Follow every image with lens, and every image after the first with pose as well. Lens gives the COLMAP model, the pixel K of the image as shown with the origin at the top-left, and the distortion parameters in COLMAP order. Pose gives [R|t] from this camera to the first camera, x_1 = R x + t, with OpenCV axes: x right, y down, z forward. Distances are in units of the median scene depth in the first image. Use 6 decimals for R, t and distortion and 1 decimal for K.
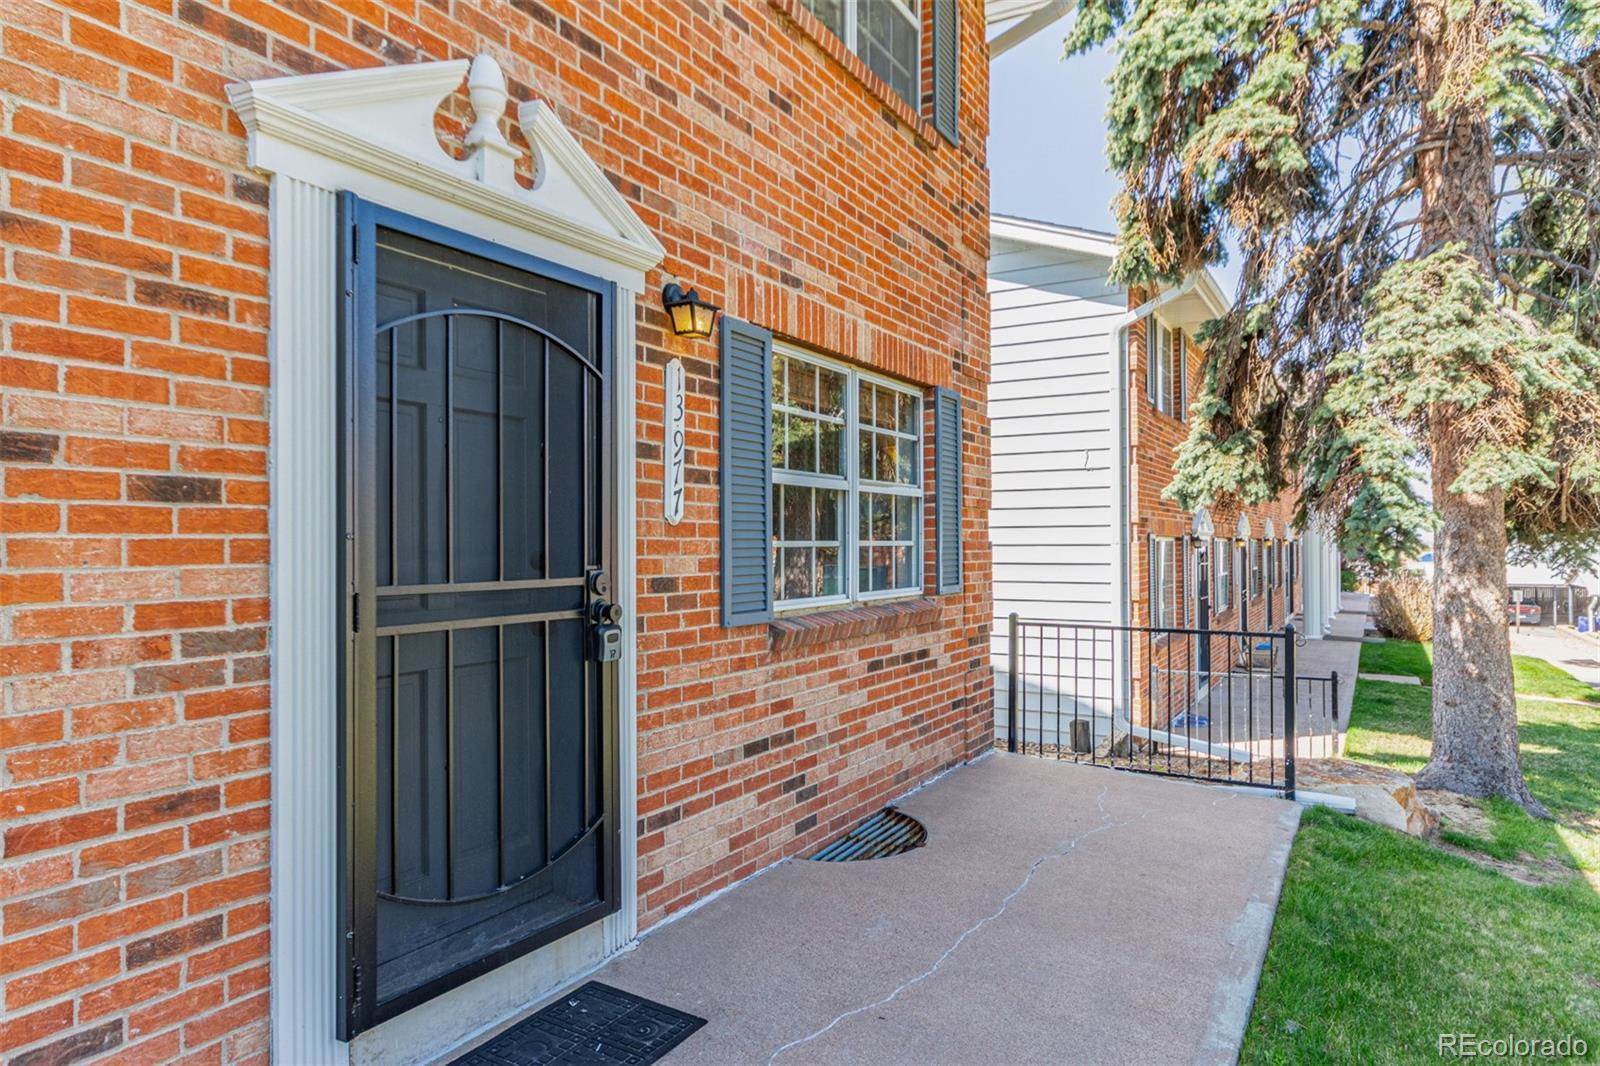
lens RADIAL K [[983.0, 0, 800.0], [0, 983.0, 533.0], [0, 0, 1]] dist [-0.001680, -0.000222]
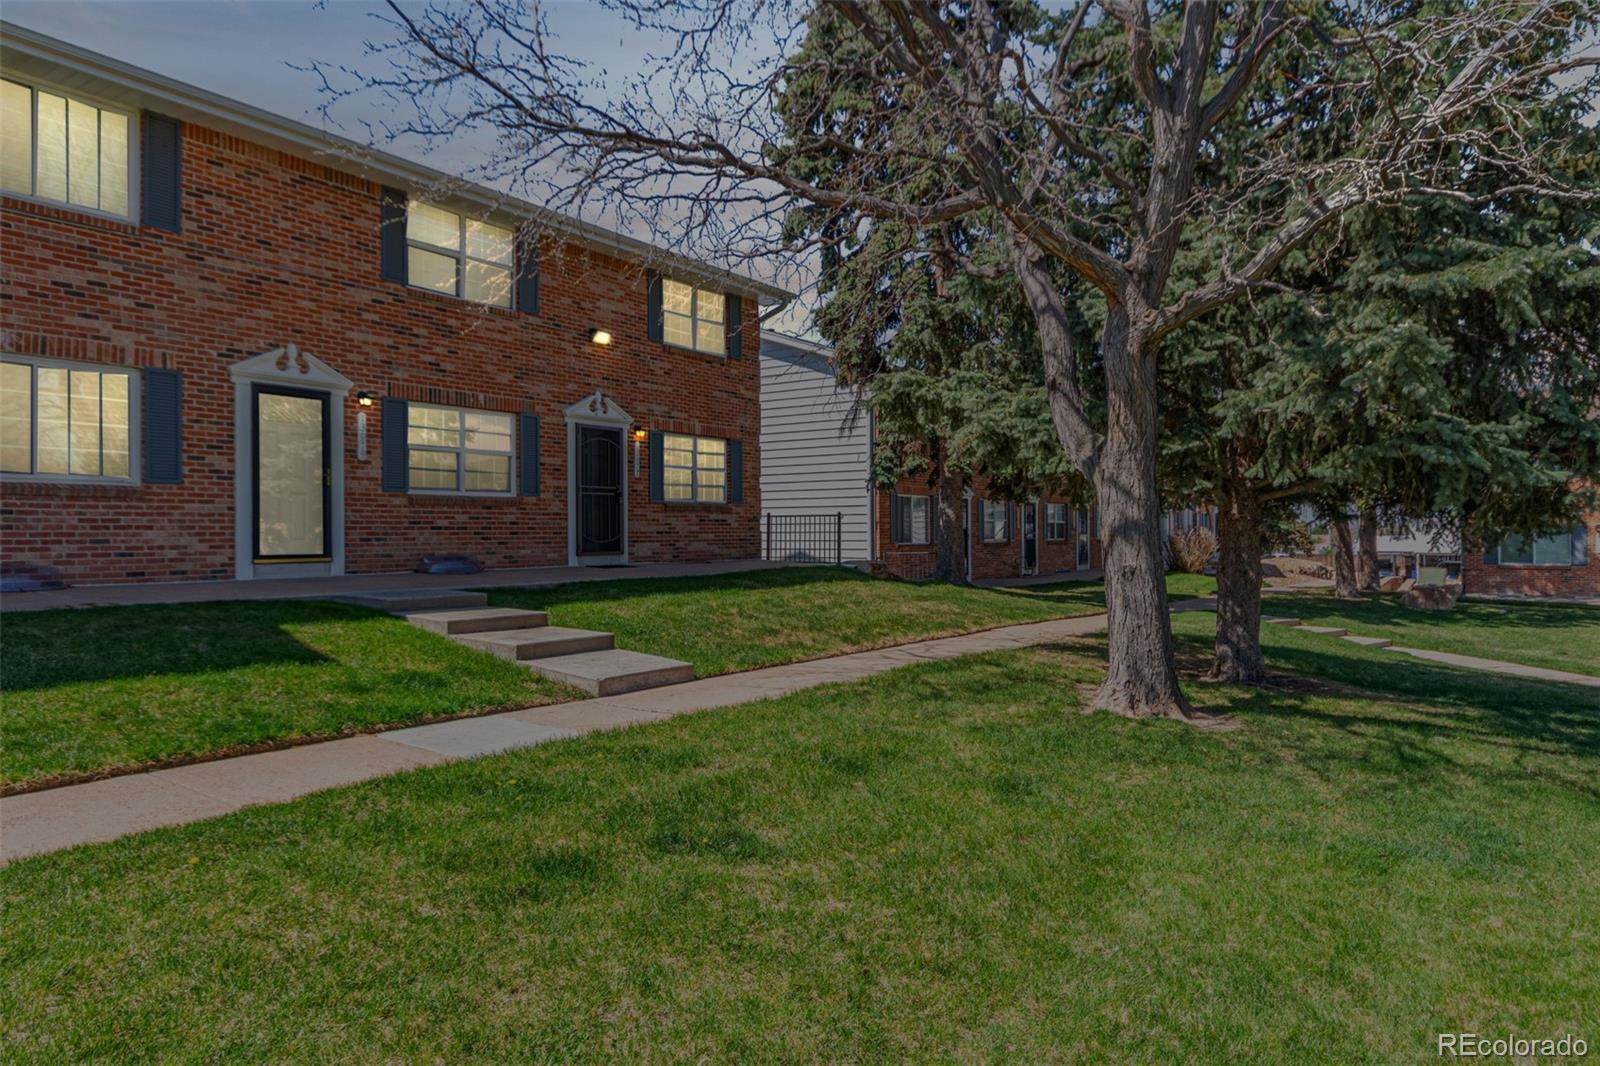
lens RADIAL K [[983.0, 0, 800.0], [0, 983.0, 533.0], [0, 0, 1]] dist [-0.001680, -0.000222]
pose [[0.997413, 0.001068, -0.071883, 1.035372], [0.000100, 0.999868, 0.016244, 0.187827], [0.071891, -0.016209, 0.997281, -3.793883]]
